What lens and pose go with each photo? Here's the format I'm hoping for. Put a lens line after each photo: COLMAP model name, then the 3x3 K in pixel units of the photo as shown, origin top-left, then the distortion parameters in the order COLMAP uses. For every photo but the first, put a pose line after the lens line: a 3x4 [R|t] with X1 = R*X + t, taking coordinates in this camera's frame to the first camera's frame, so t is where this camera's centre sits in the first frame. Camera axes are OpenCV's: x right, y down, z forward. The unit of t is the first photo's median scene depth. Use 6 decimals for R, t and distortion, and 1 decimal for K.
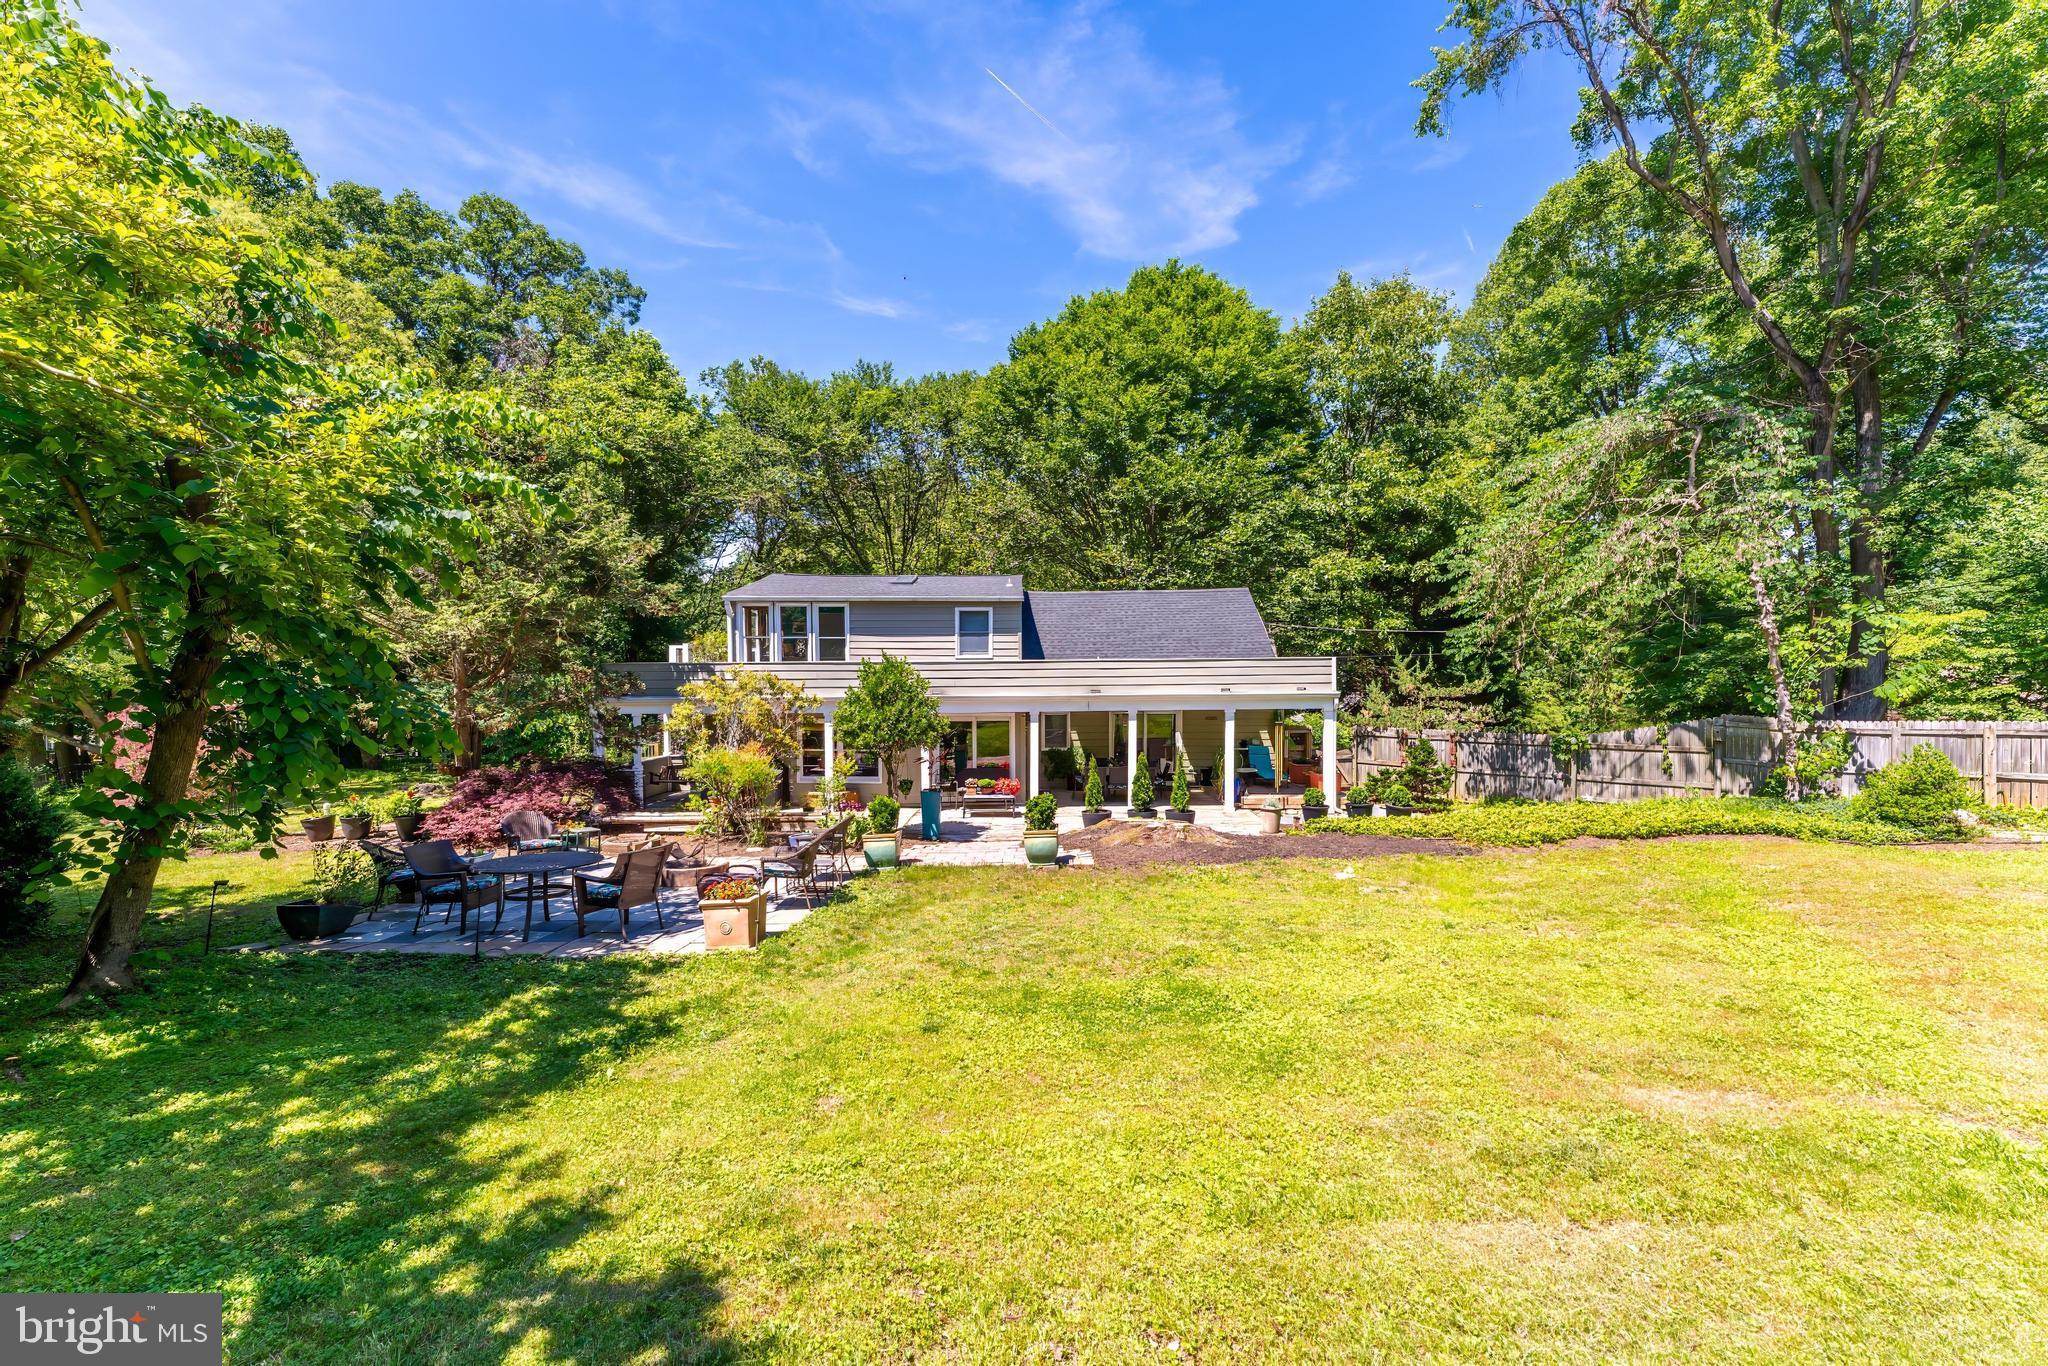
lens RADIAL K [[796.2, 0, 1023.8], [0, 796.2, 727.6], [0, 0, 1]] dist [-0.000332, -0.000097]
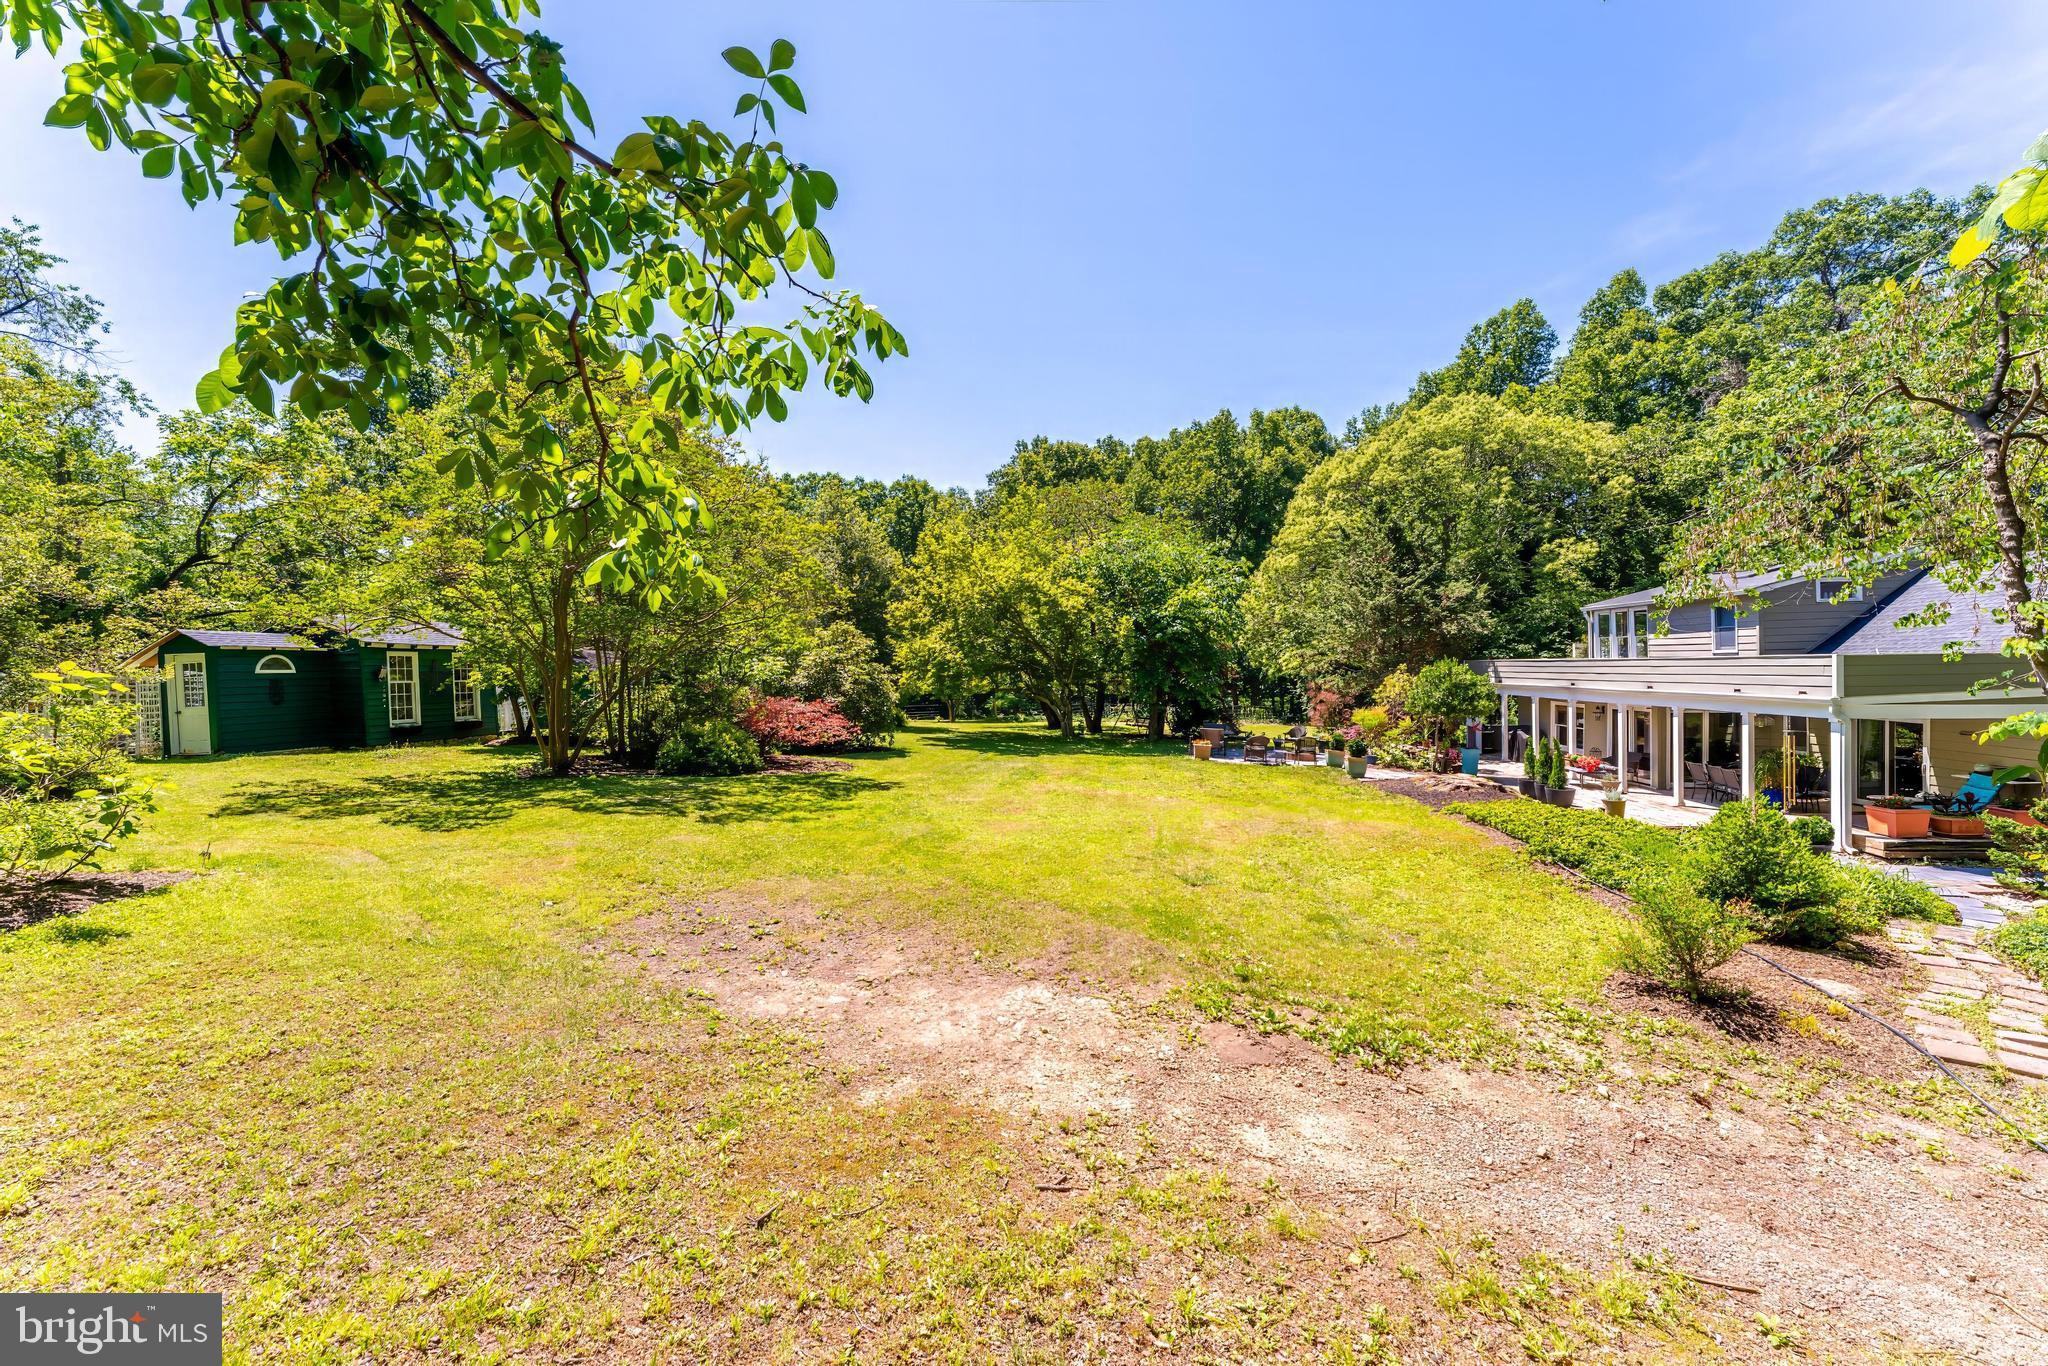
lens RADIAL K [[818.4, 0, 1041.3], [0, 818.4, 678.7], [0, 0, 1]] dist [0.000700, 0.000096]
pose [[-0.110305, 0.022858, -0.993635, 1.046547], [-0.057265, 0.997929, 0.029314, -0.035609], [0.992247, 0.060134, -0.108768, 0.258189]]
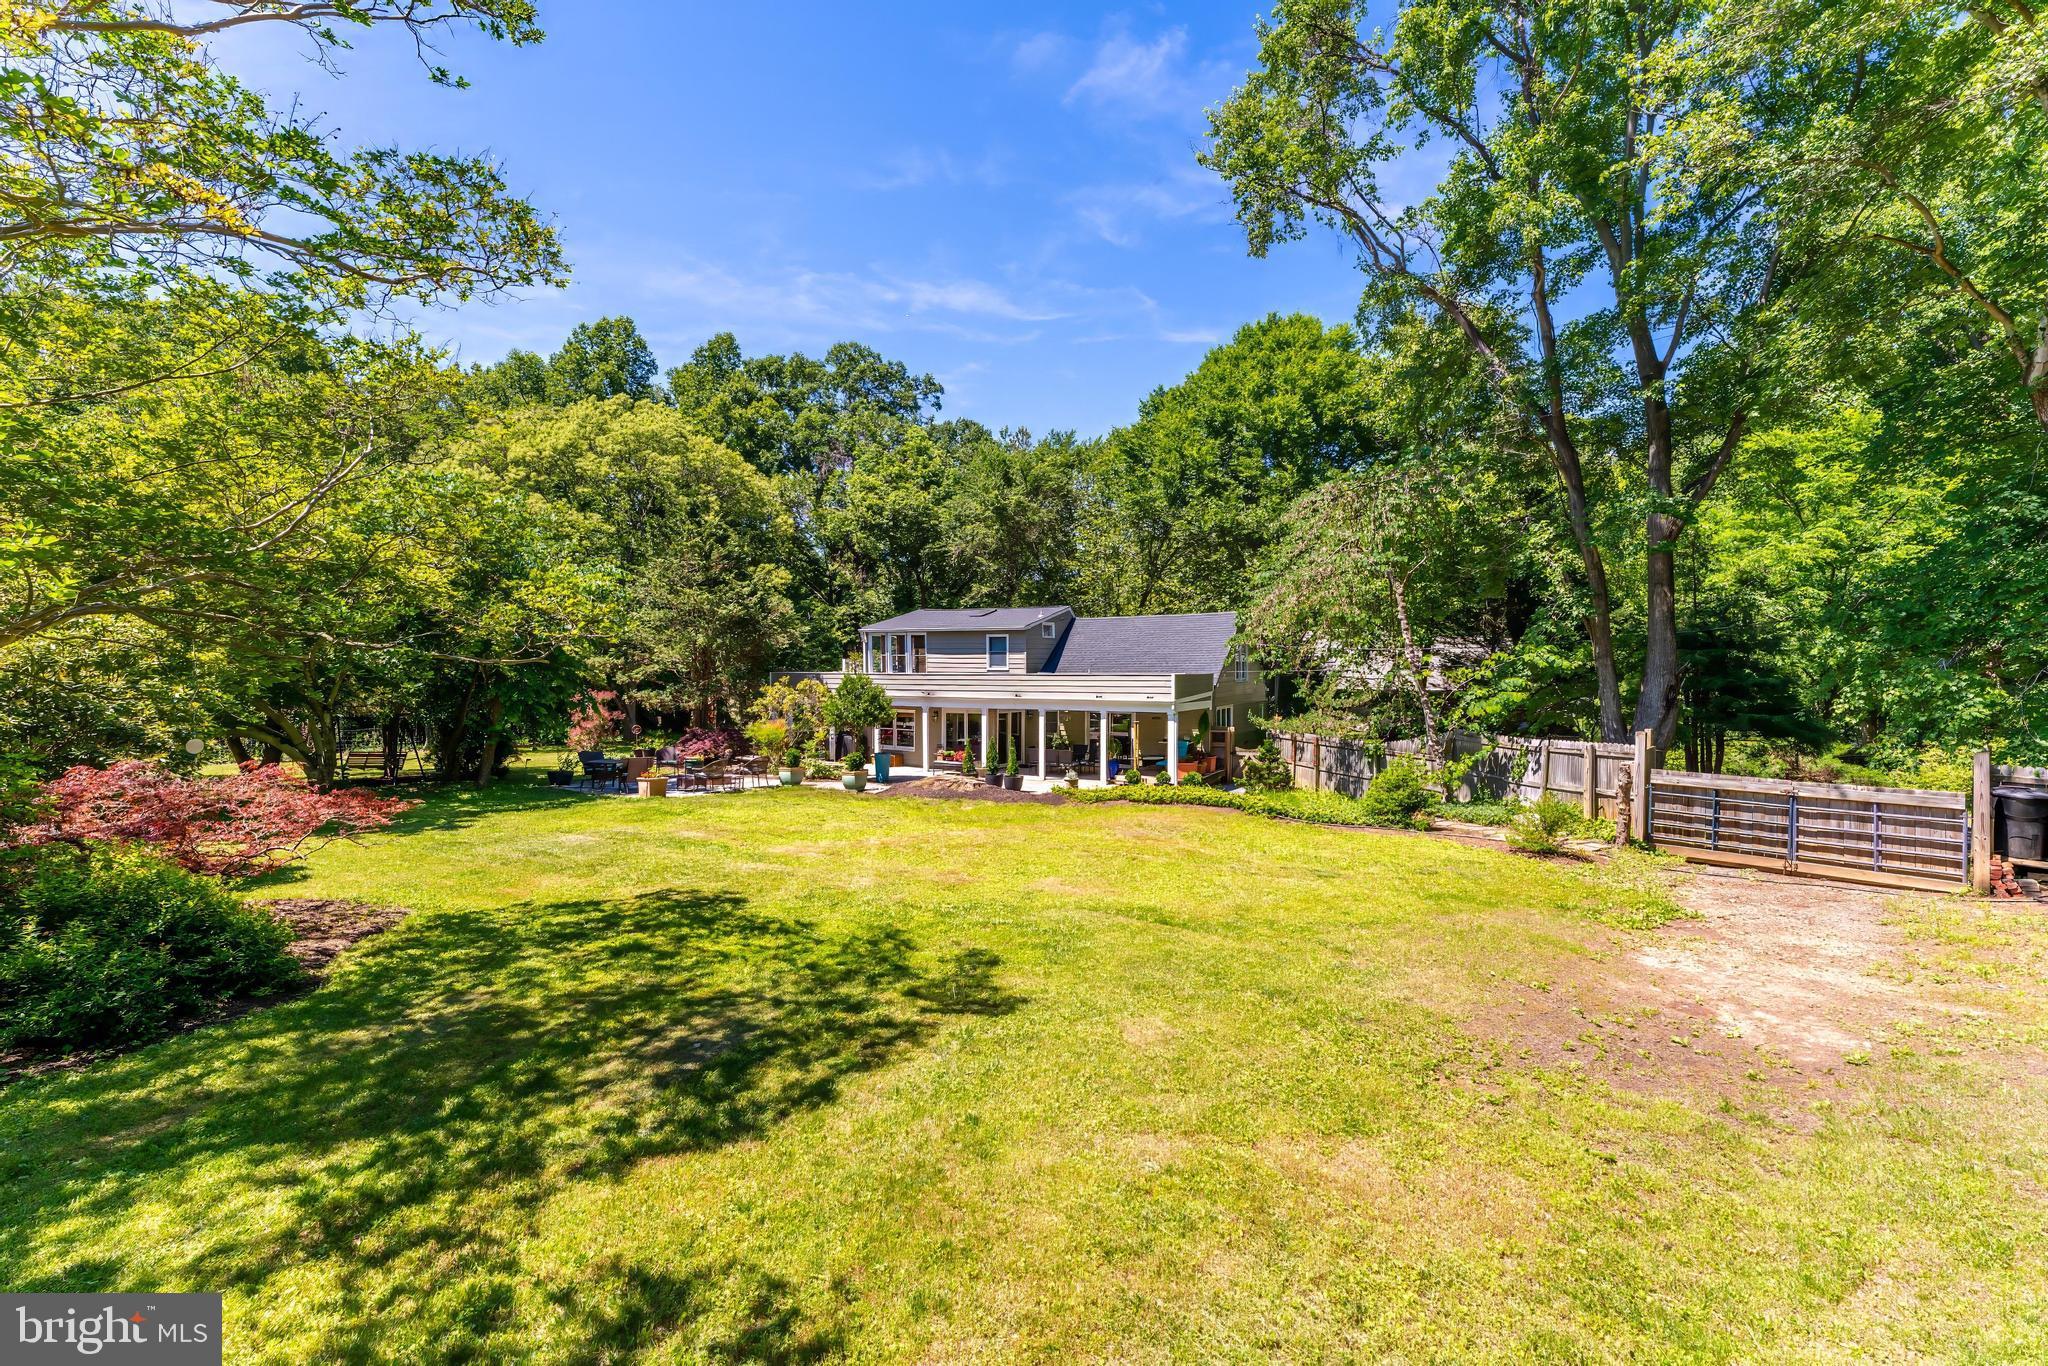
lens RADIAL K [[818.4, 0, 1041.3], [0, 818.4, 678.7], [0, 0, 1]] dist [0.000700, 0.000096]
pose [[0.879680, 0.012267, -0.475408, 0.688382], [-0.039504, 0.998097, -0.047344, -0.006684], [0.473923, 0.060428, 0.878490, -0.234463]]
